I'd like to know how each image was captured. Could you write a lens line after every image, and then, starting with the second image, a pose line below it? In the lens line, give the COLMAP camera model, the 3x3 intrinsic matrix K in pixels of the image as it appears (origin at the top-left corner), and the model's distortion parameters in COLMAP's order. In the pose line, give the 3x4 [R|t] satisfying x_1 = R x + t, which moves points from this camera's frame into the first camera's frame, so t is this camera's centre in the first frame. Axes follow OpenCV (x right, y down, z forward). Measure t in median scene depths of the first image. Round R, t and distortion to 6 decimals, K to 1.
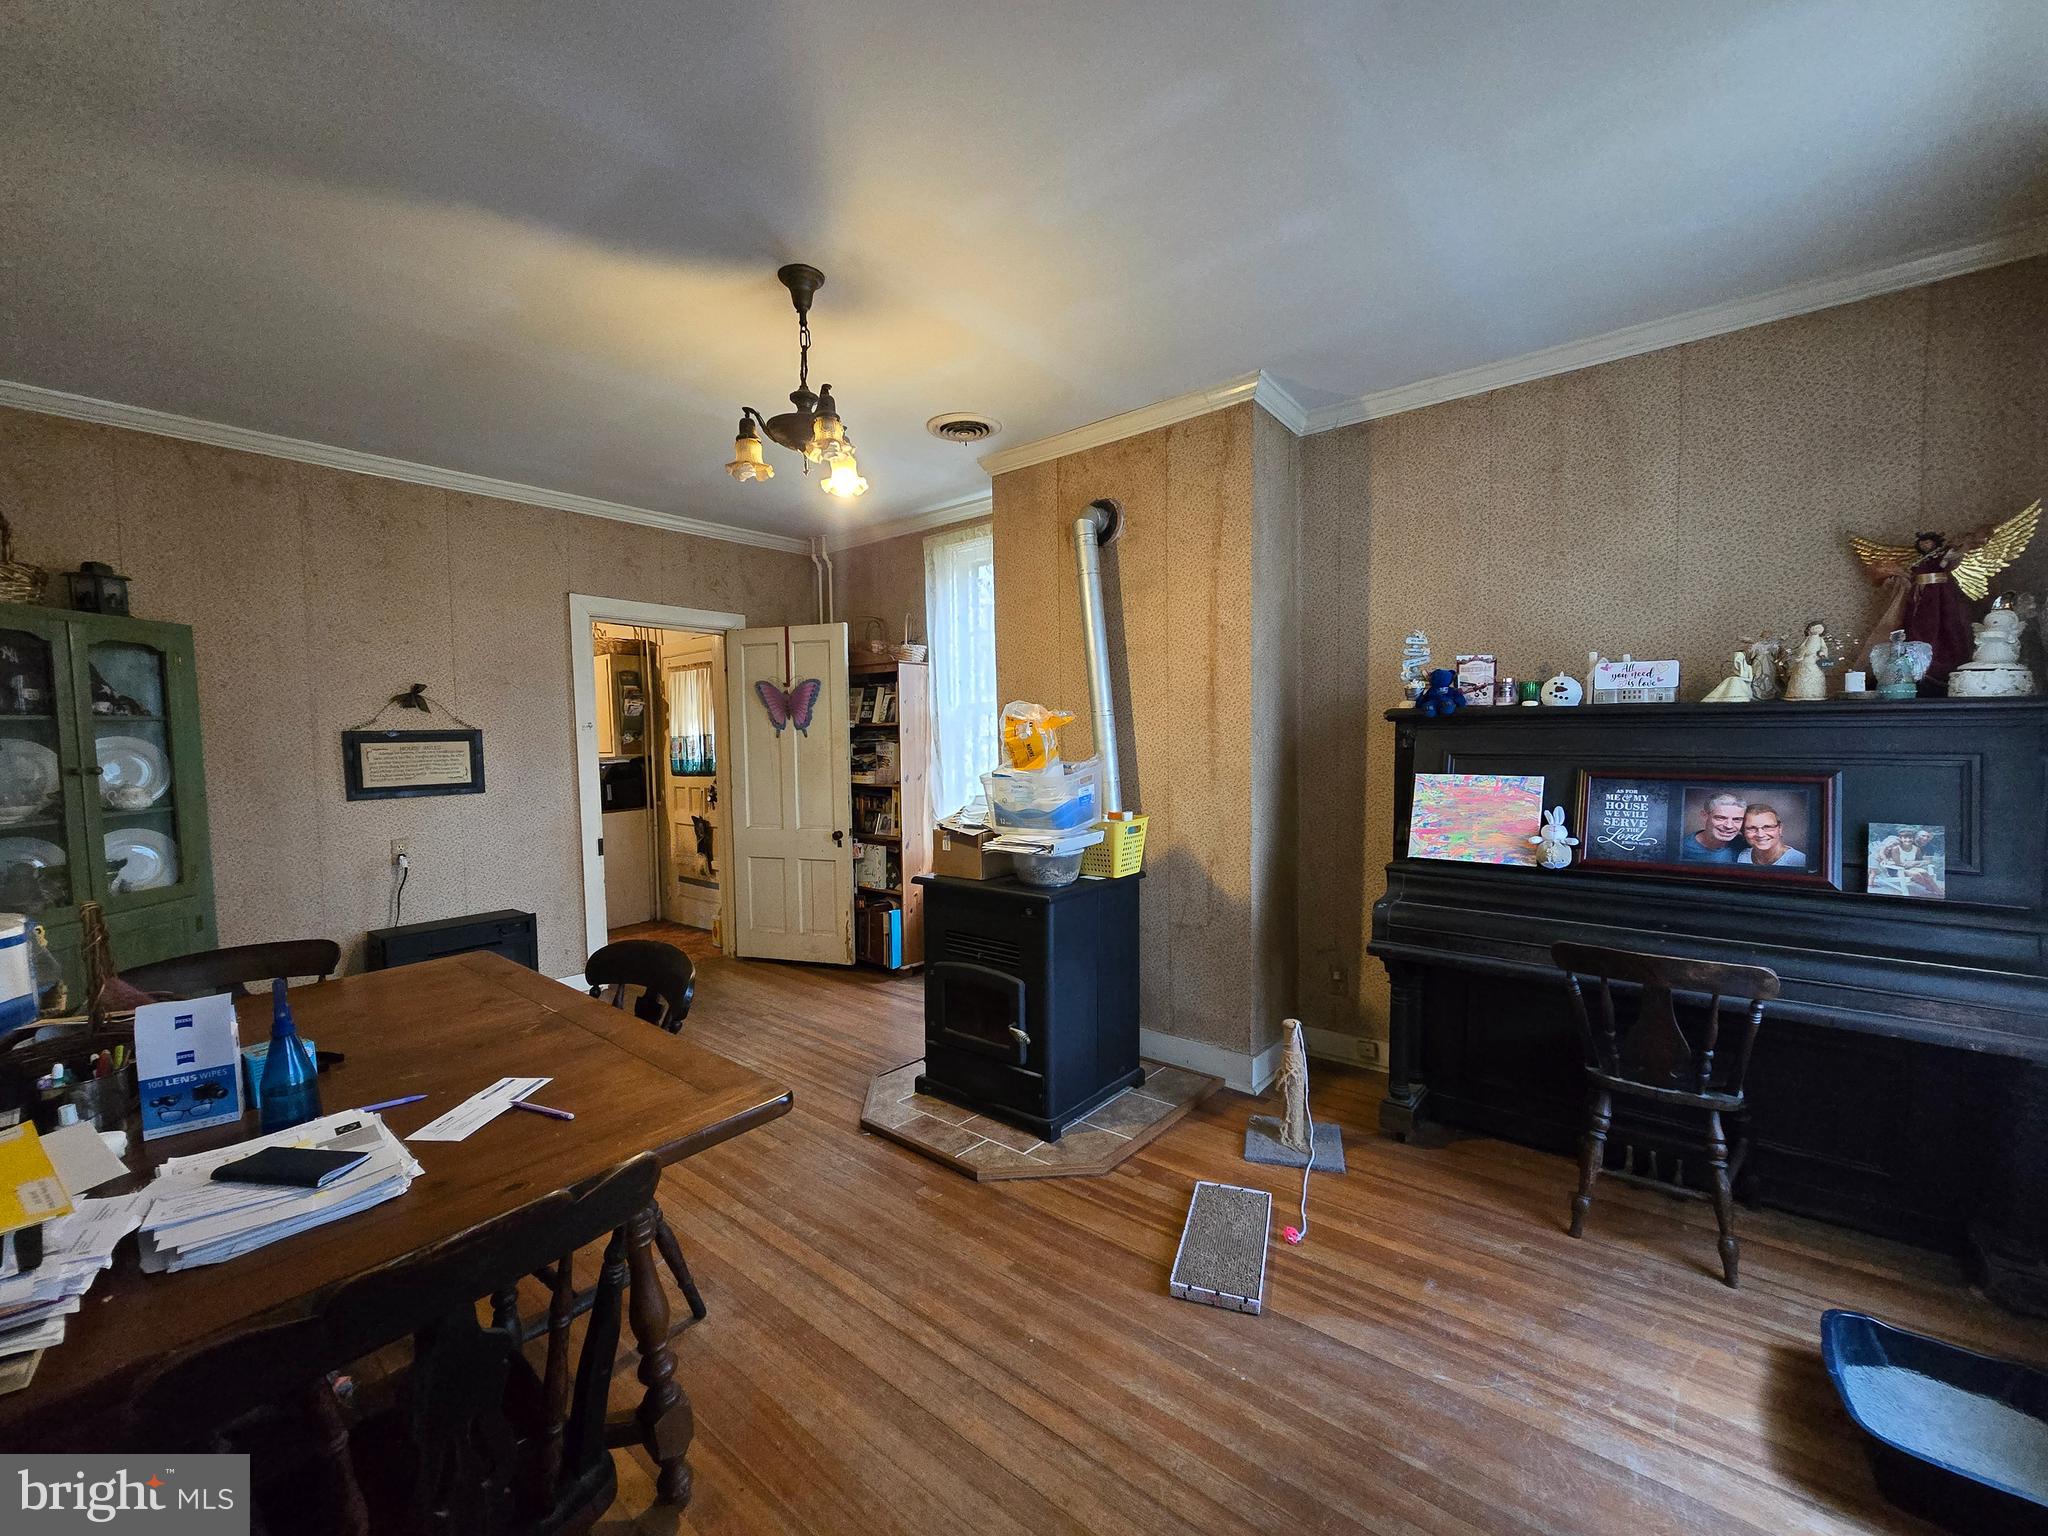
lens RADIAL K [[840.4, 0, 1022.2], [0, 840.4, 778.9], [0, 0, 1]] dist [-0.001667, -0.000859]
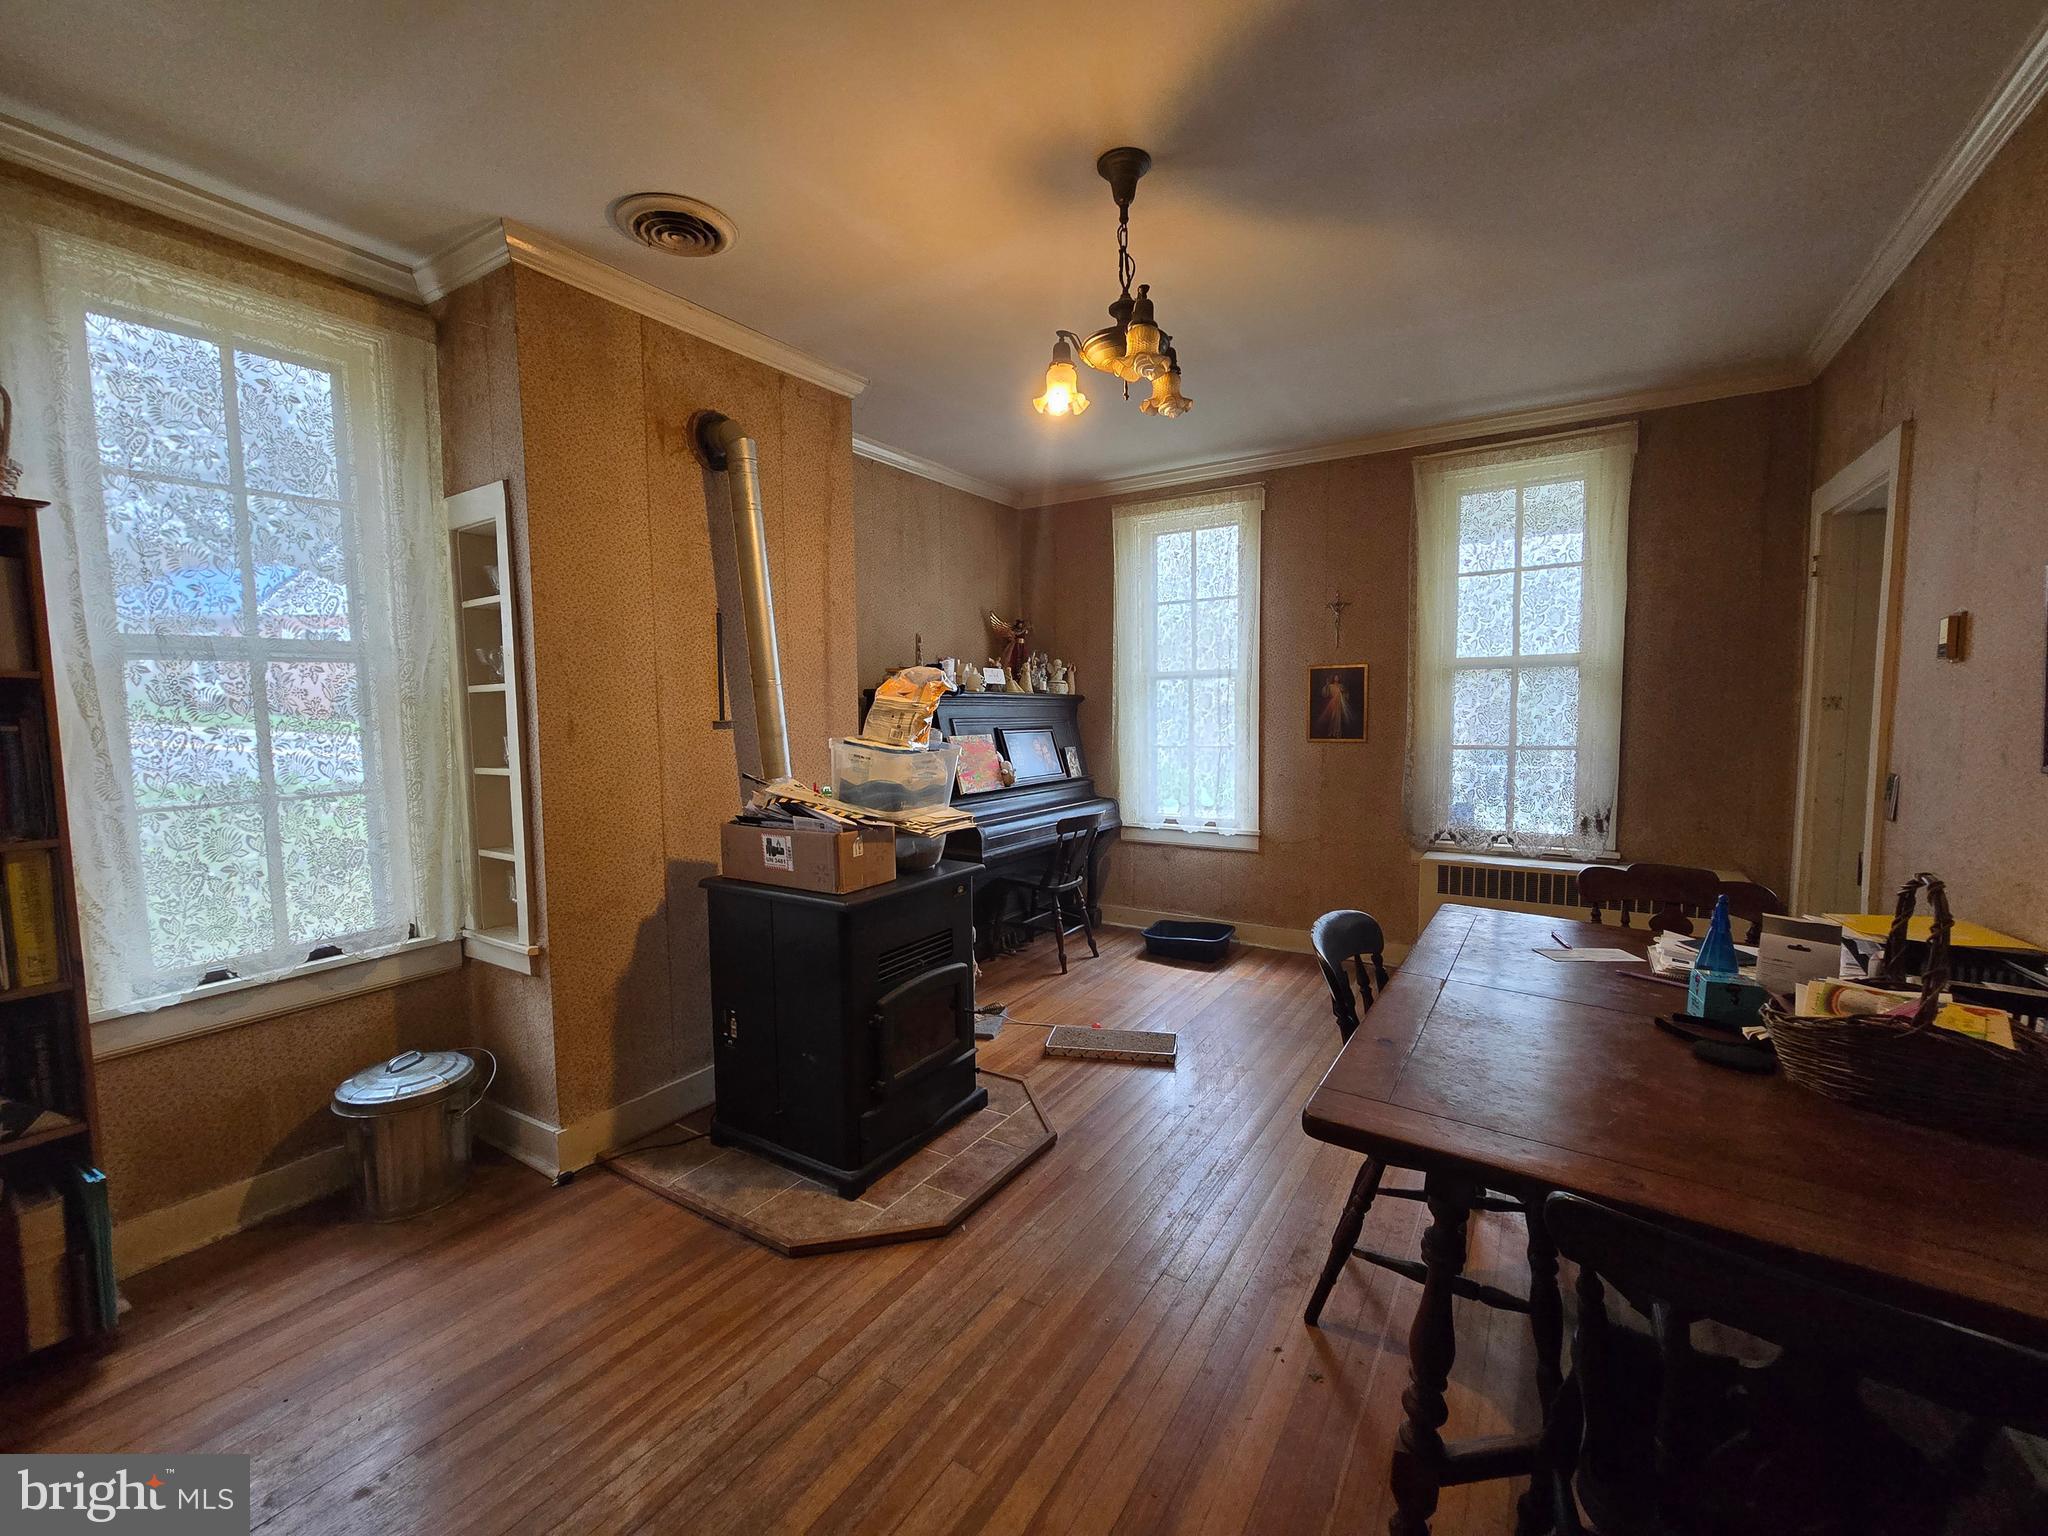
lens RADIAL K [[850.0, 0, 1020.5], [0, 850.0, 772.3], [0, 0, 1]] dist [0.001613, -0.000165]
pose [[-0.130882, -0.064614, 0.989290, -0.850414], [0.059385, 0.995571, 0.072881, -0.037516], [-0.989618, 0.068288, -0.126466, 0.932794]]
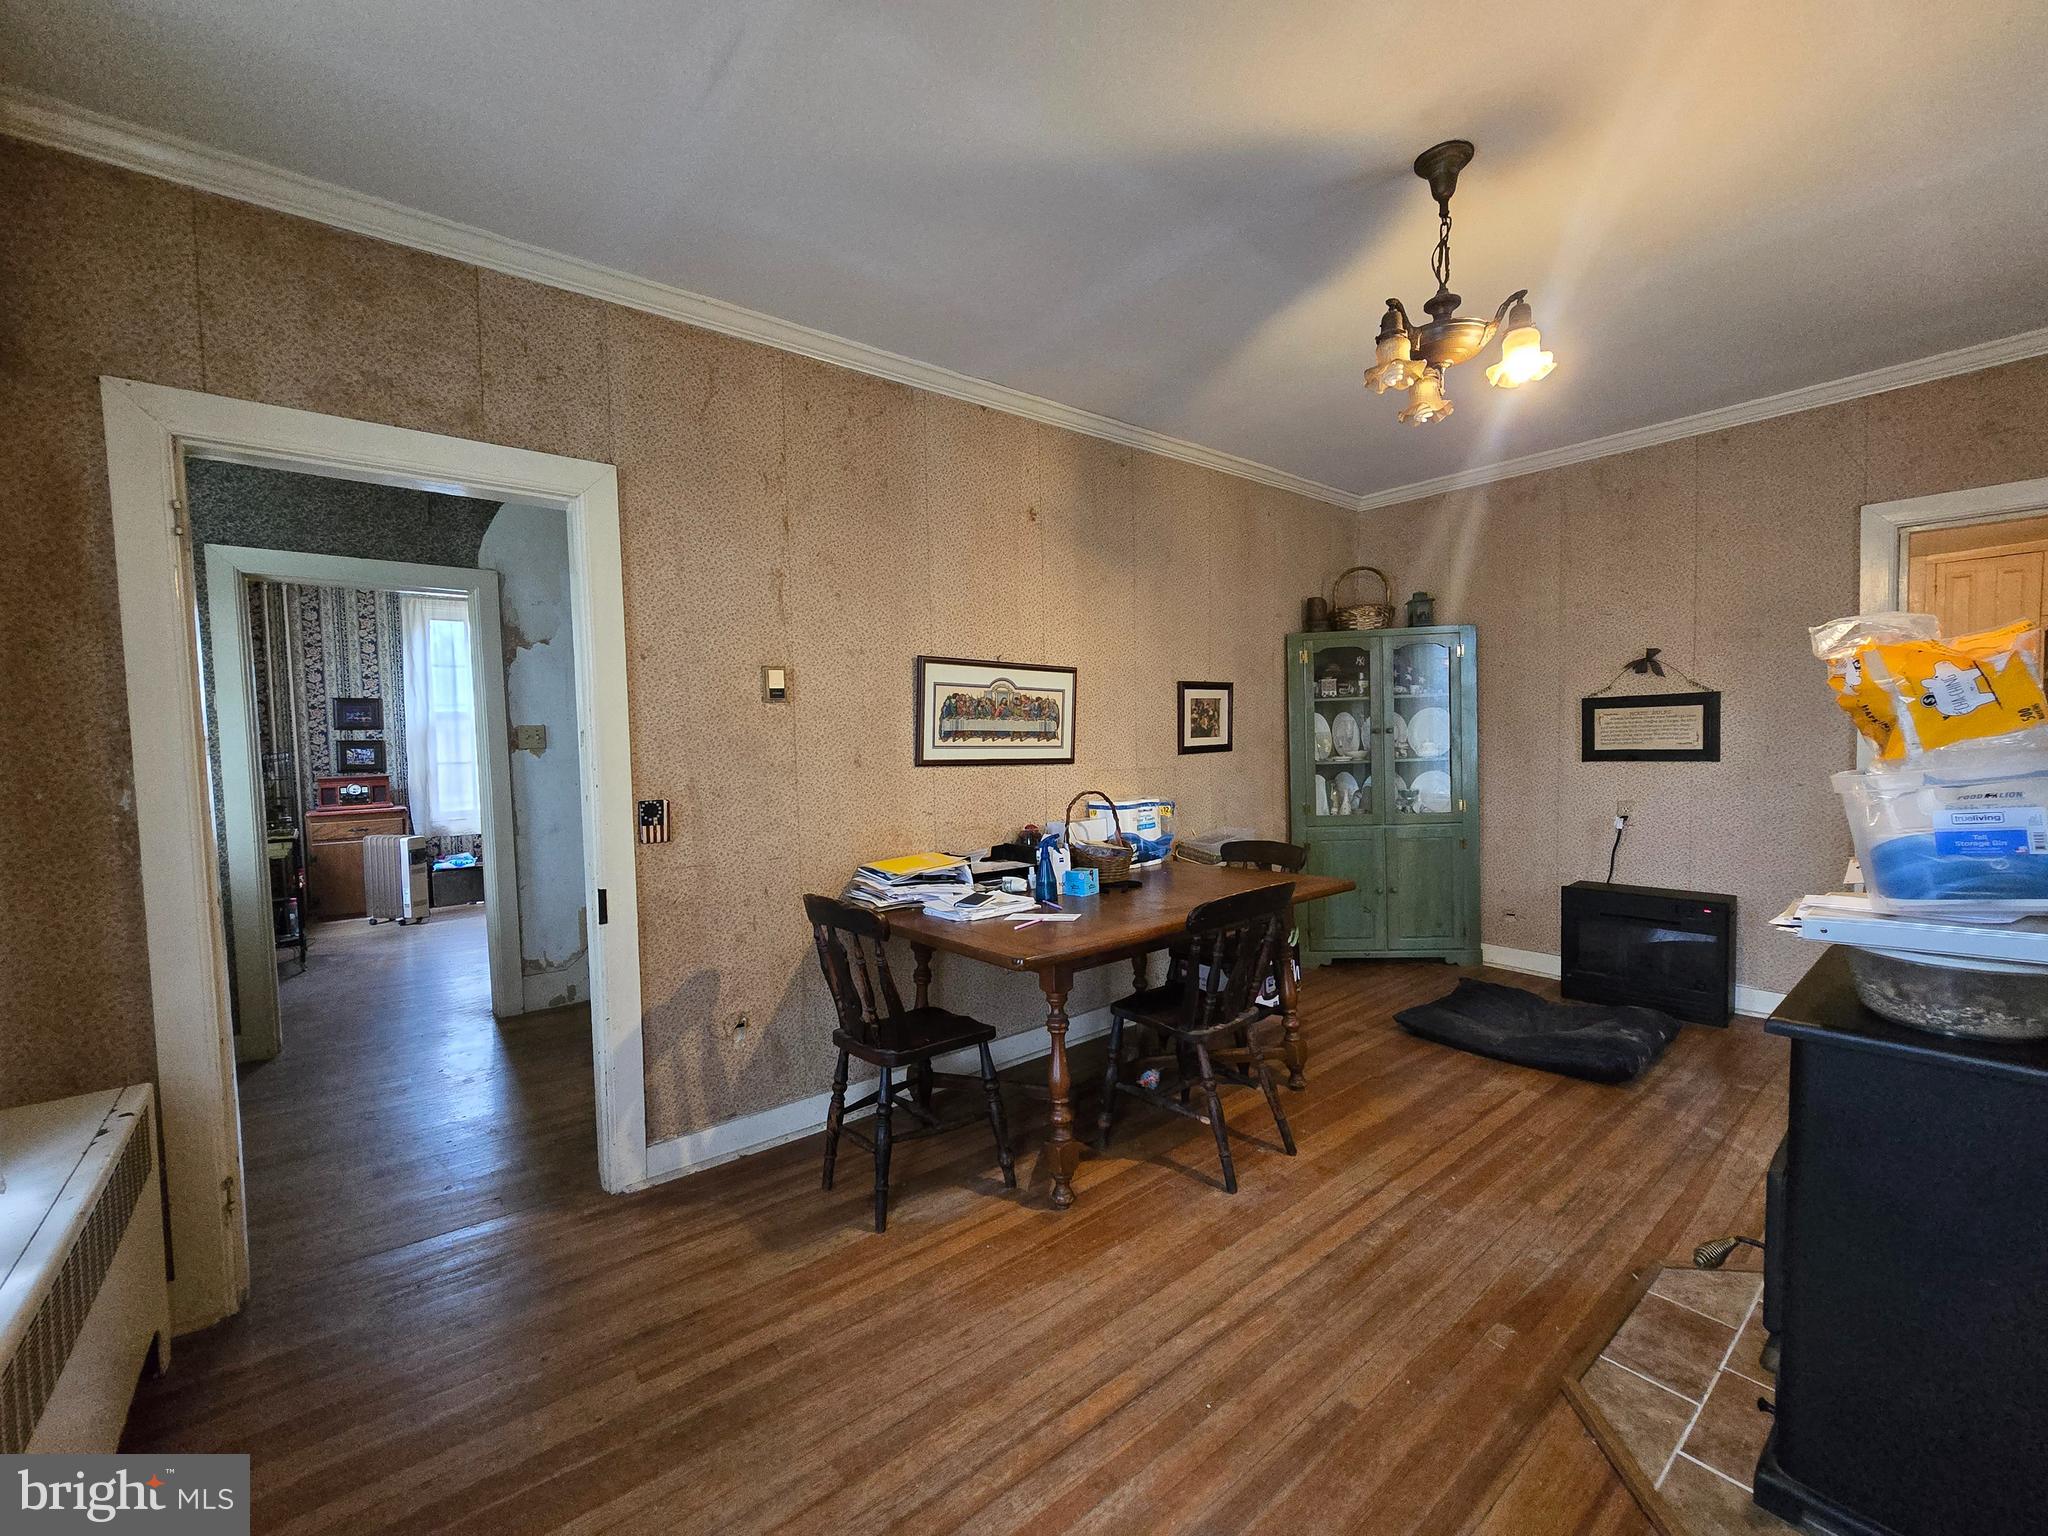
lens RADIAL K [[840.4, 0, 1022.2], [0, 840.4, 778.9], [0, 0, 1]] dist [-0.001667, -0.000859]
pose [[-0.192082, 0.071233, -0.978790, 0.508683], [-0.019408, 0.996891, 0.076359, -0.025061], [0.981187, 0.033664, -0.190102, 0.568959]]
